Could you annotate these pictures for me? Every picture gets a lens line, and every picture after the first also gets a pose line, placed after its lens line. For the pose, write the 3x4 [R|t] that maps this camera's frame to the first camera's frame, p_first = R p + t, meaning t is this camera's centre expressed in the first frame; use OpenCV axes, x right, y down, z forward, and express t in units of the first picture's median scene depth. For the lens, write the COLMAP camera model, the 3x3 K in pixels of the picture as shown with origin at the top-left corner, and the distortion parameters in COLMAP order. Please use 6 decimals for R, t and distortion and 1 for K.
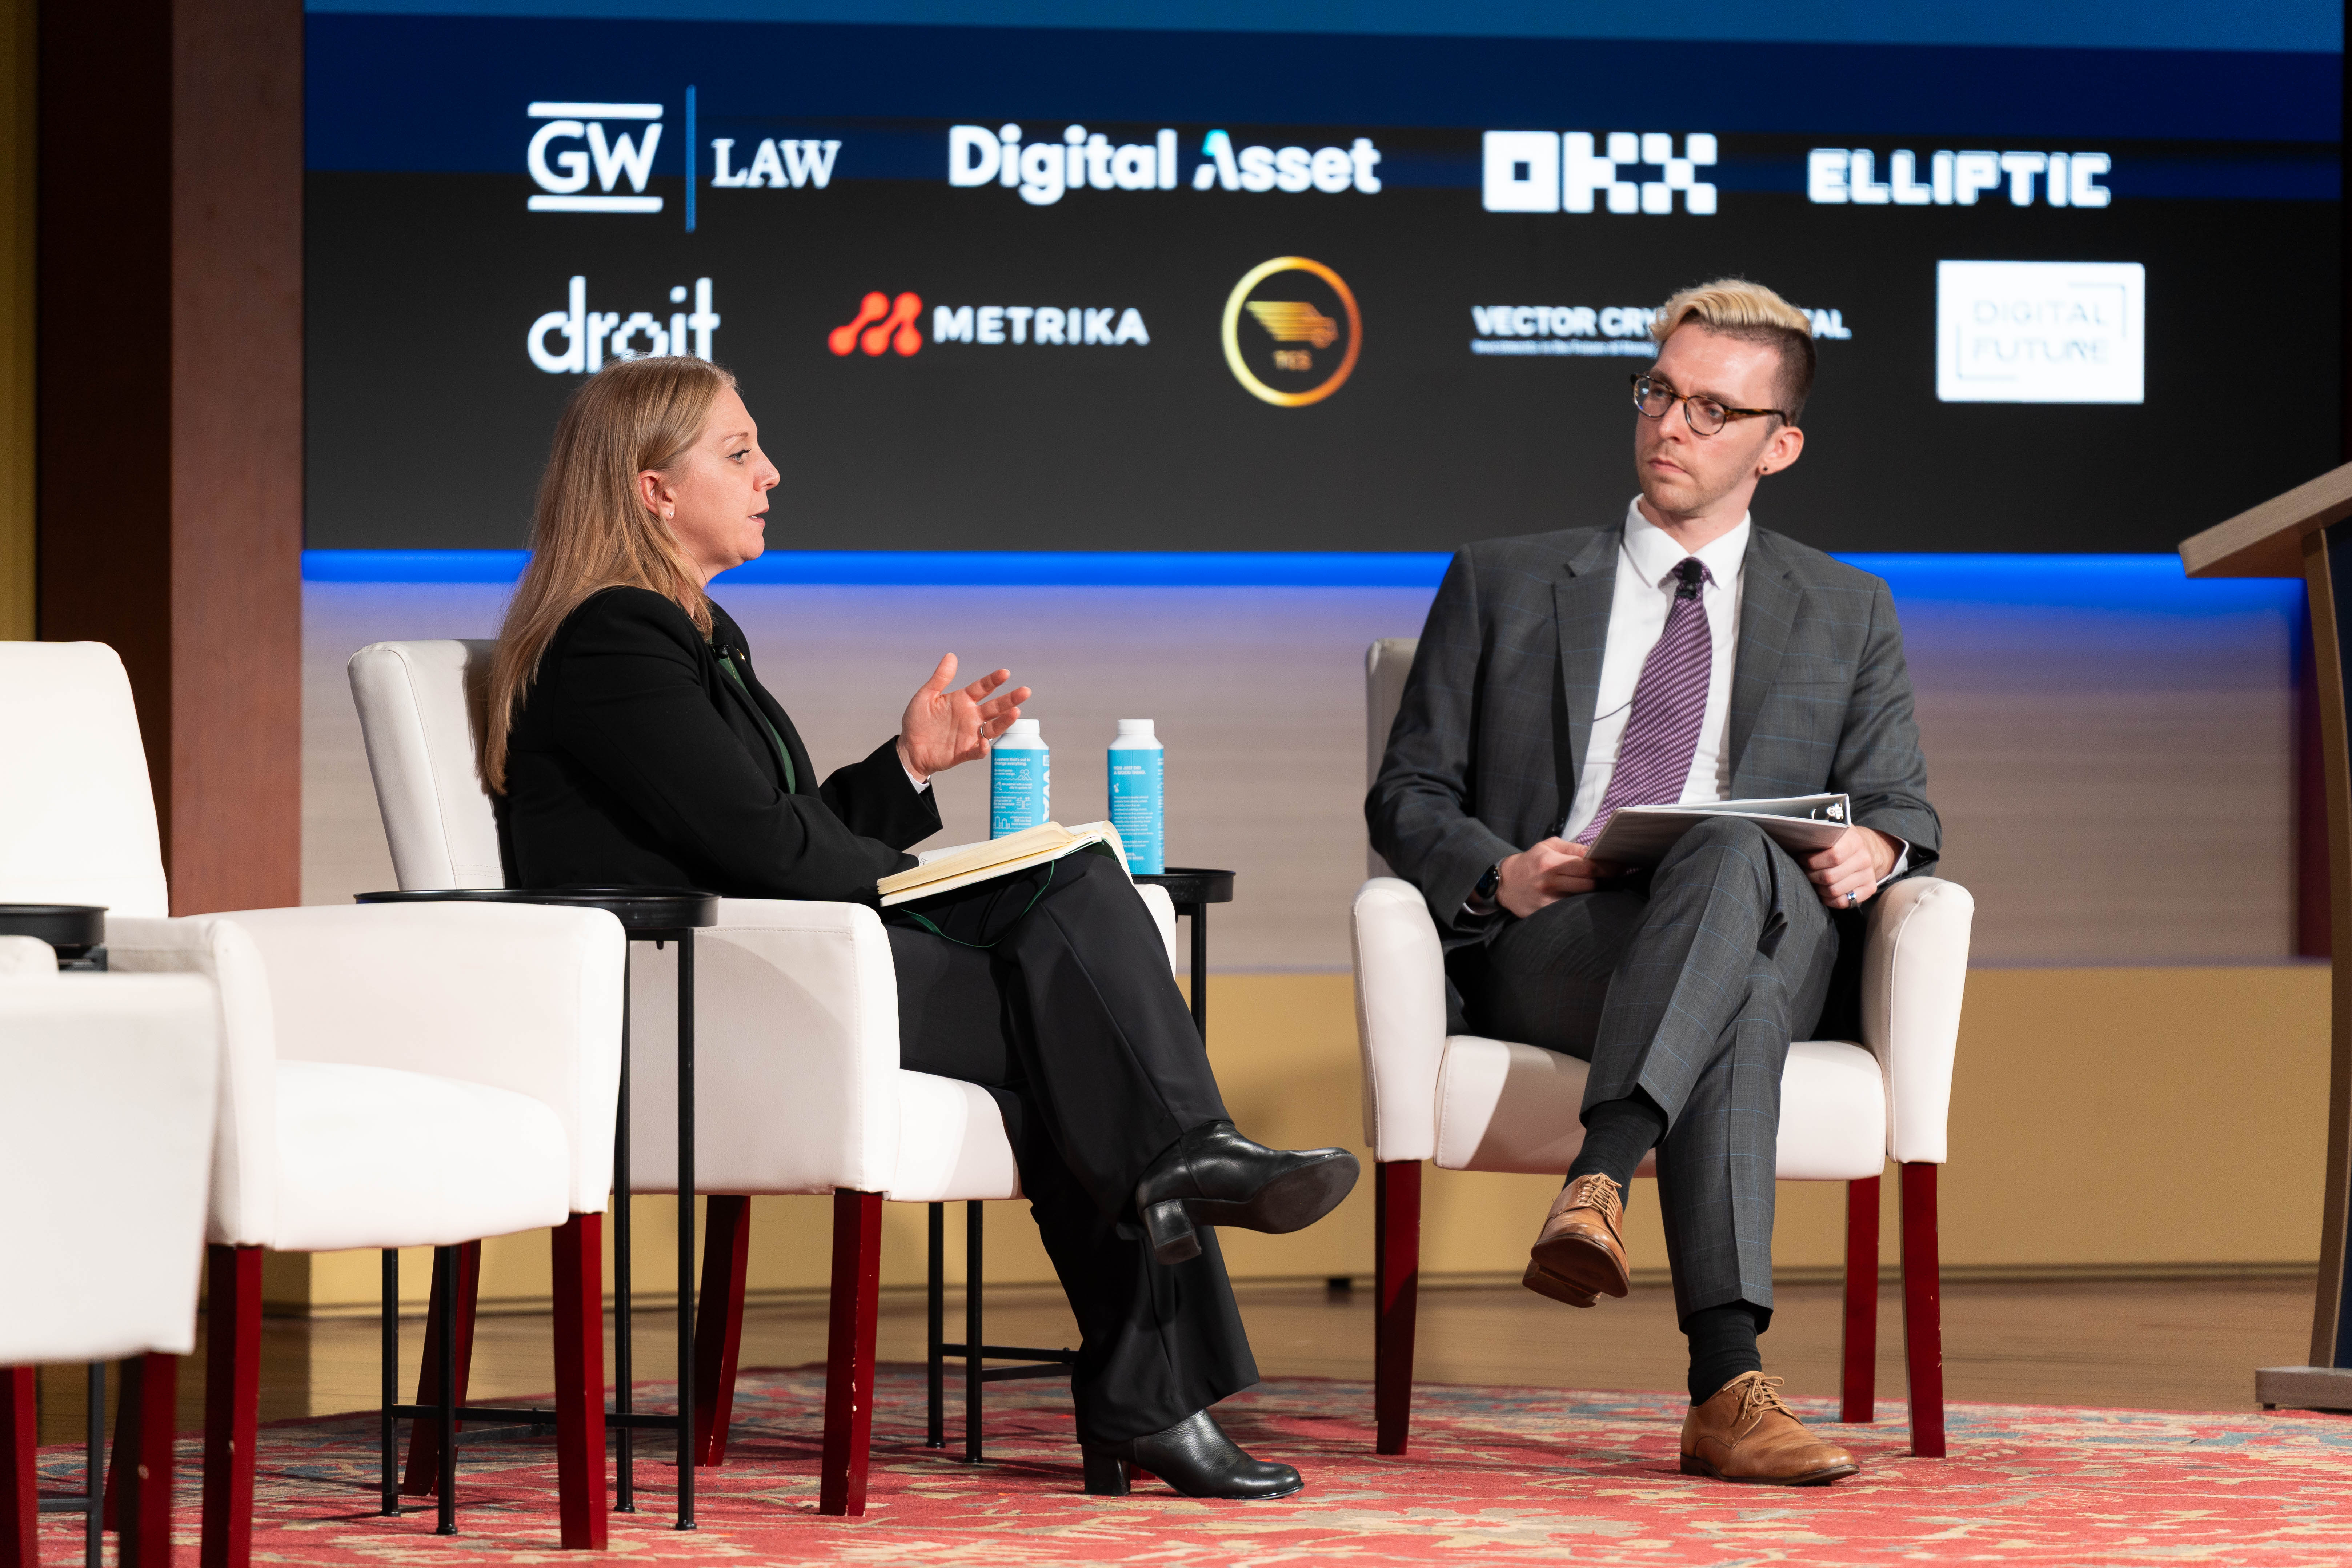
lens RADIAL K [[12464.8, 0, 1152.5], [0, 12464.8, 771.7], [0, 0, 1]] dist [0.044650, 0.000000]
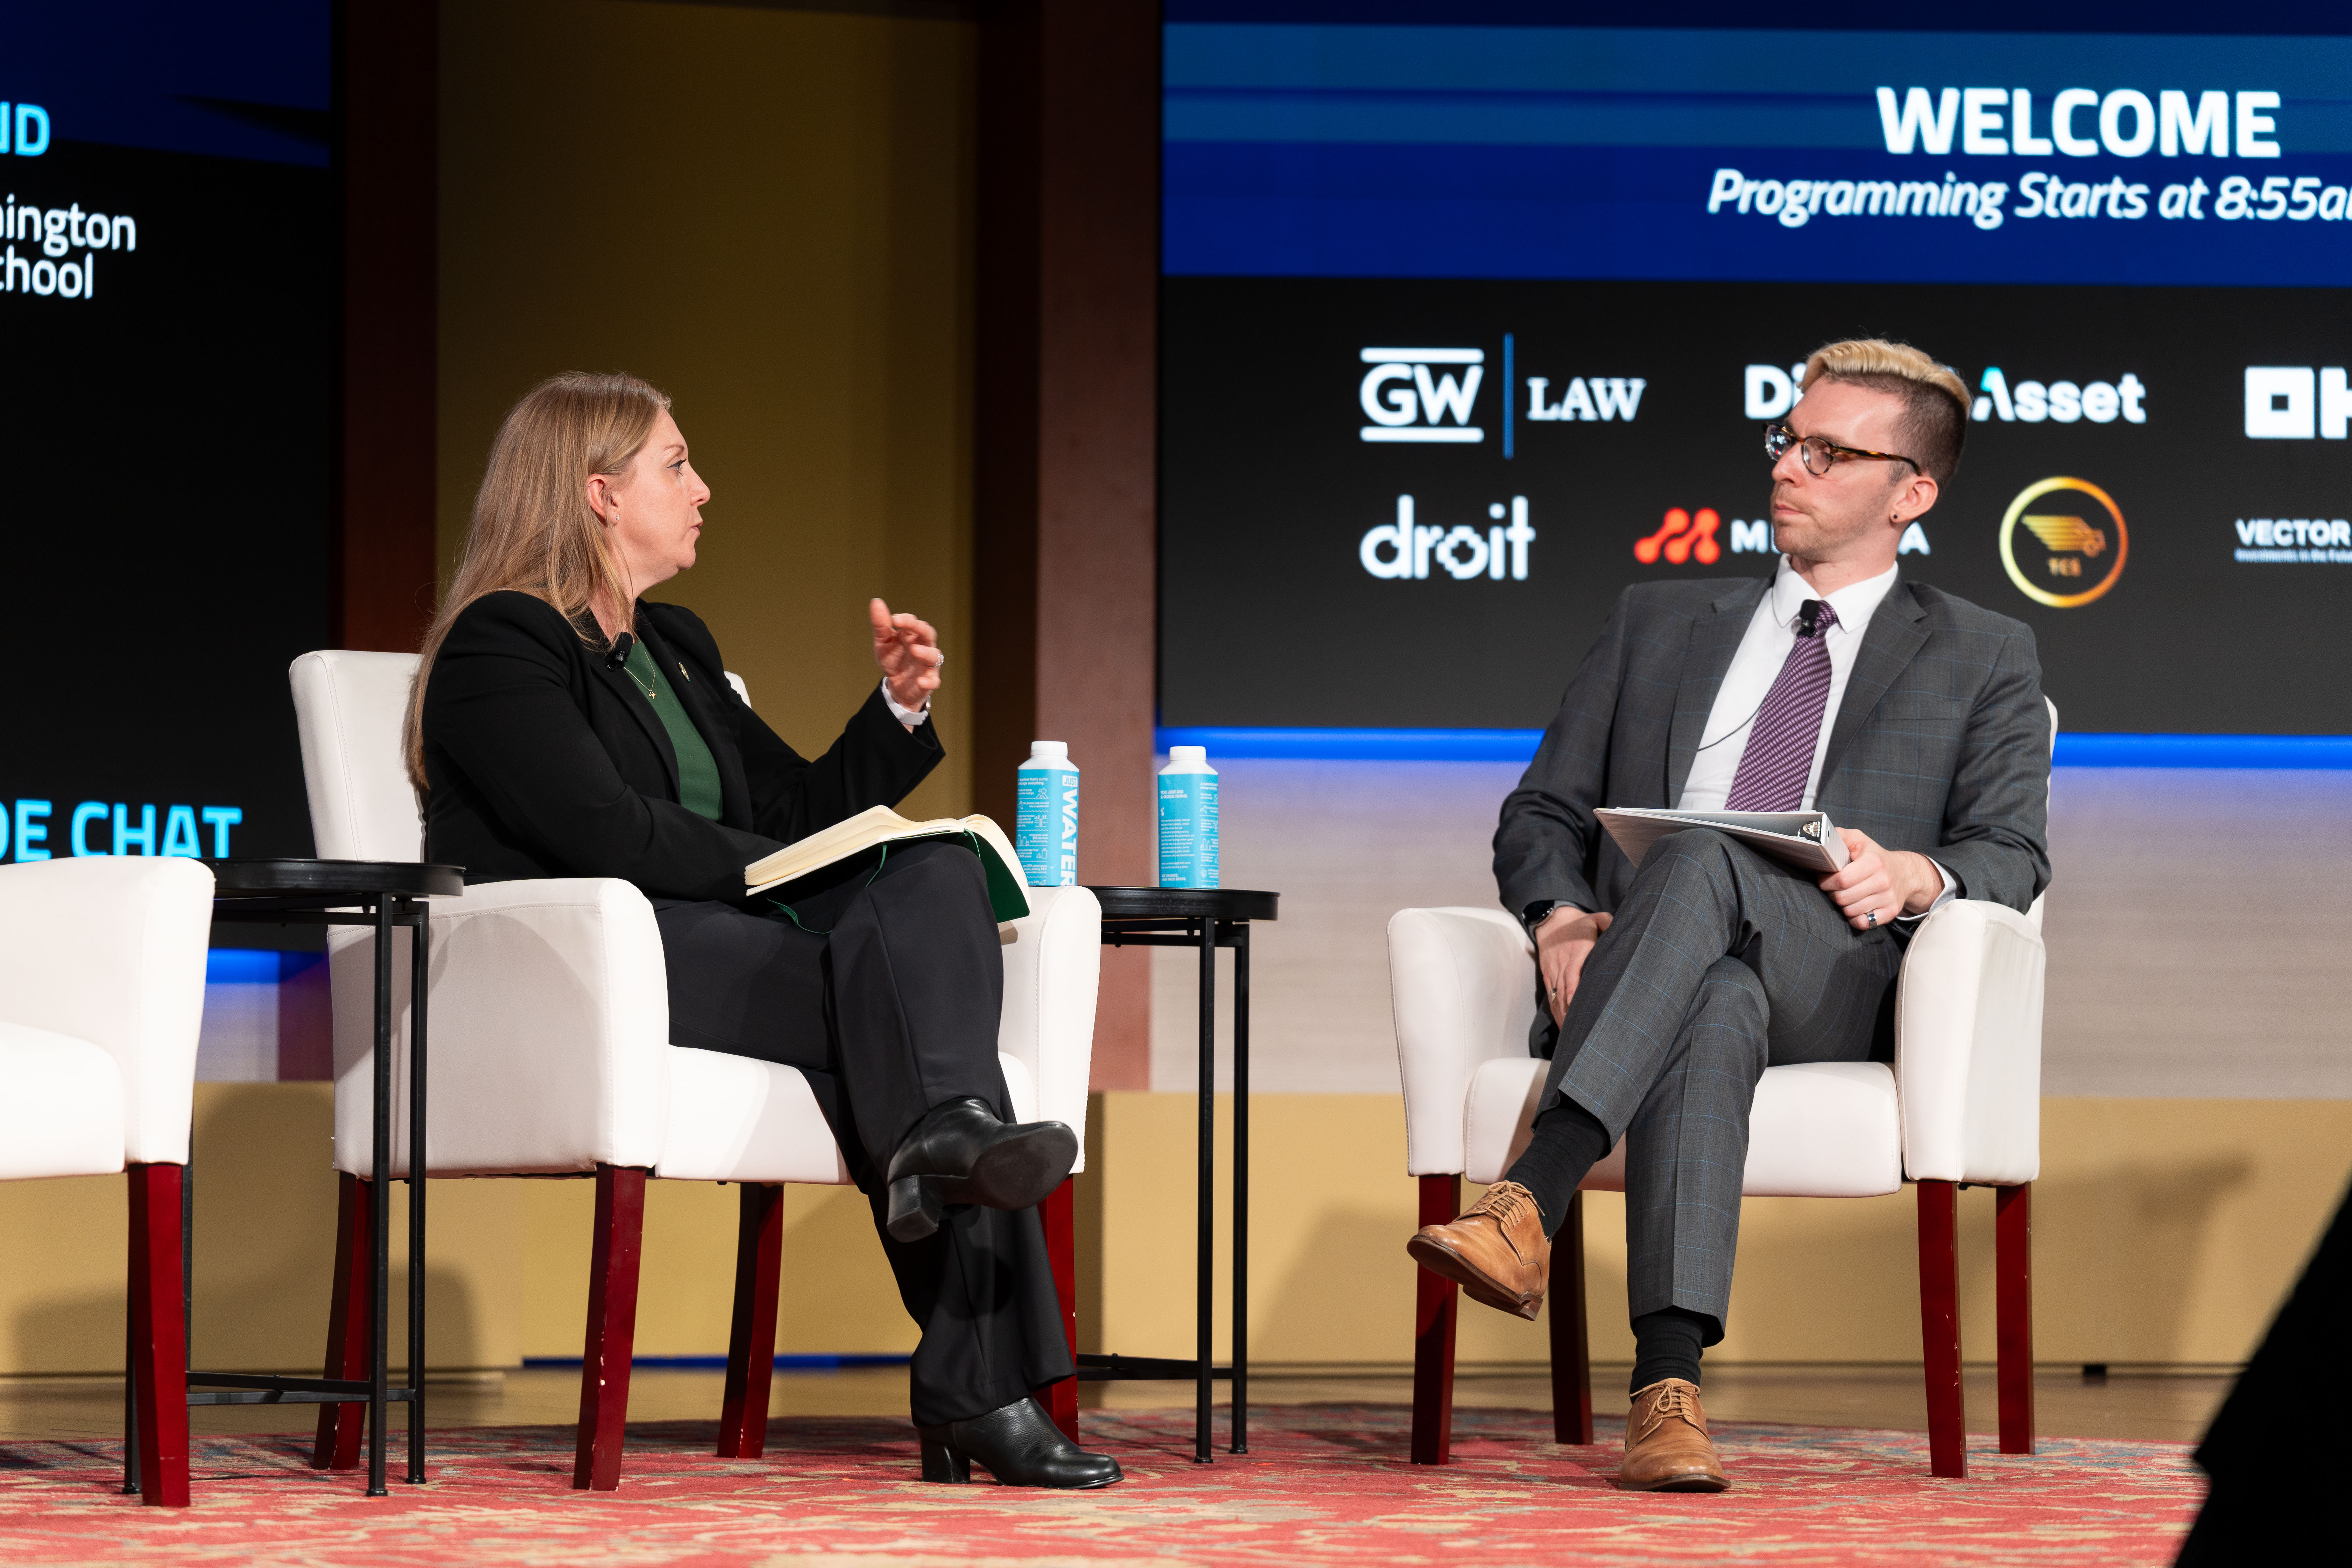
lens RADIAL K [[7122.8, 0, 1185.1], [0, 7122.8, 785.6], [0, 0, 1]] dist [-0.058171, 0.000000]
pose [[0.936814, -0.014316, -0.349534, 0.168084], [-0.008051, 0.998015, -0.062455, 0.029502], [0.349734, 0.061323, 0.934840, 0.365434]]
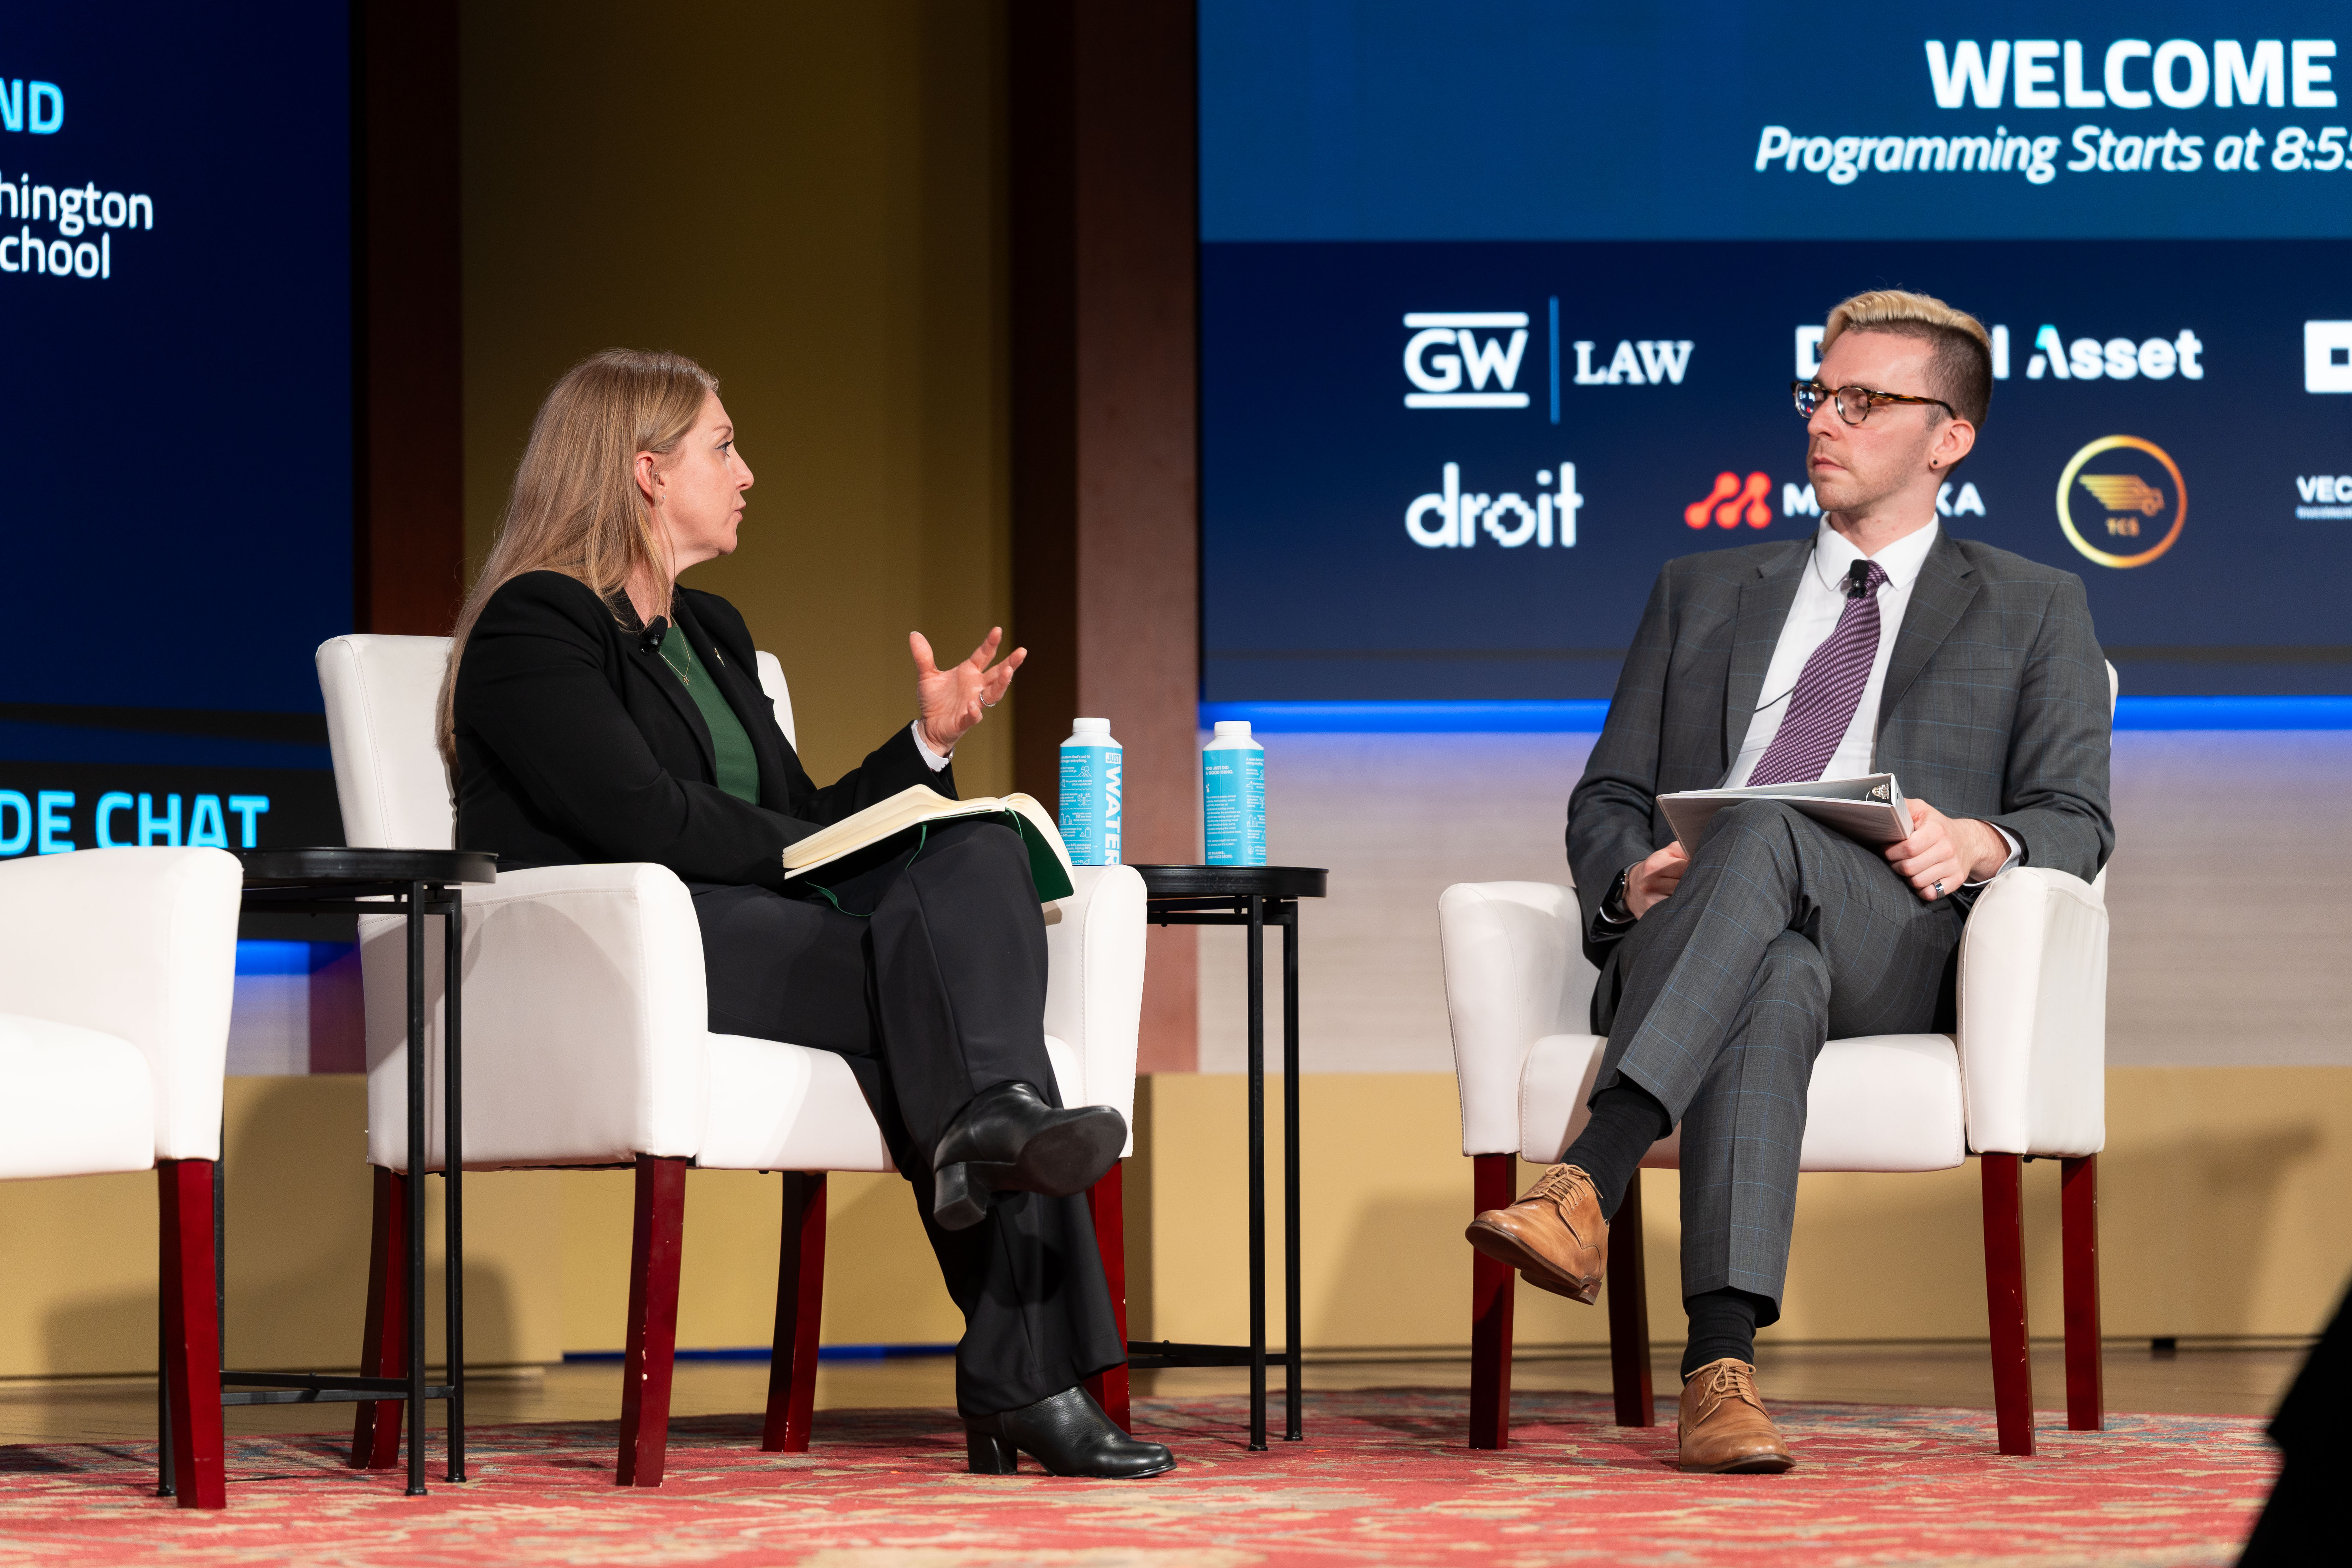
lens RADIAL K [[7122.8, 0, 1131.9], [0, 7122.8, 860.6], [0, 0, 1]] dist [-0.058171, 0.000000]
pose [[0.931634, -0.021093, -0.362785, 0.164575], [0.003816, 0.998827, -0.048275, 0.028733], [0.363377, 0.043590, 0.930622, 0.374802]]
